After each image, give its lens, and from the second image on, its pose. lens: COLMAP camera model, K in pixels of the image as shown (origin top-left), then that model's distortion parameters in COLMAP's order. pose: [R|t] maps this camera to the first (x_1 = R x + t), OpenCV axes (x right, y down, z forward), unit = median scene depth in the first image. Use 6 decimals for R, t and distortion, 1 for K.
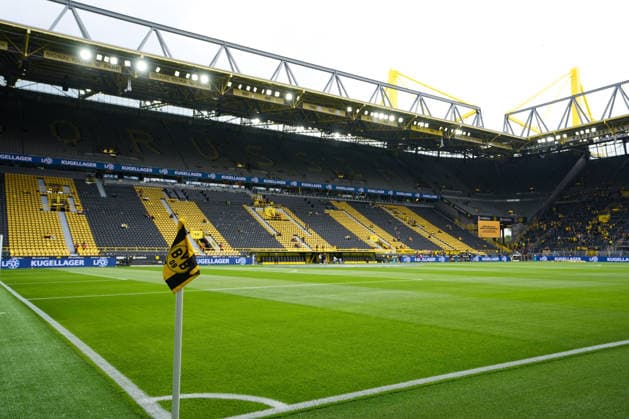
lens RADIAL K [[484.2, 0, 314.5], [0, 484.2, 209.5], [0, 0, 1]] dist [0.000917, 0.001357]
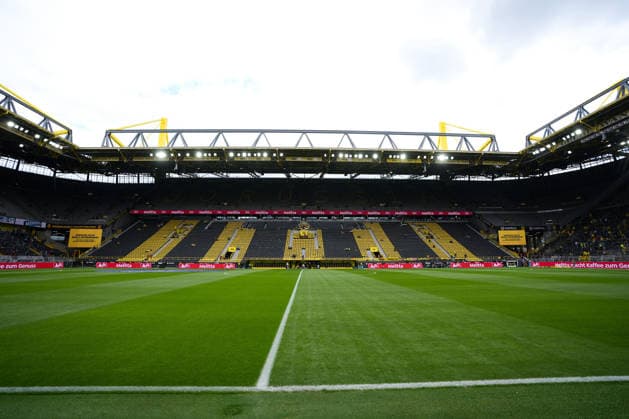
lens RADIAL K [[285.7, 0, 314.5], [0, 285.7, 209.5], [0, 0, 1]] dist [-0.047970, 0.000167]
pose [[0.853355, -0.094512, -0.512691, 0.349422], [0.049523, 0.993678, -0.100750, 0.020537], [0.518972, 0.060586, 0.852641, 0.235200]]
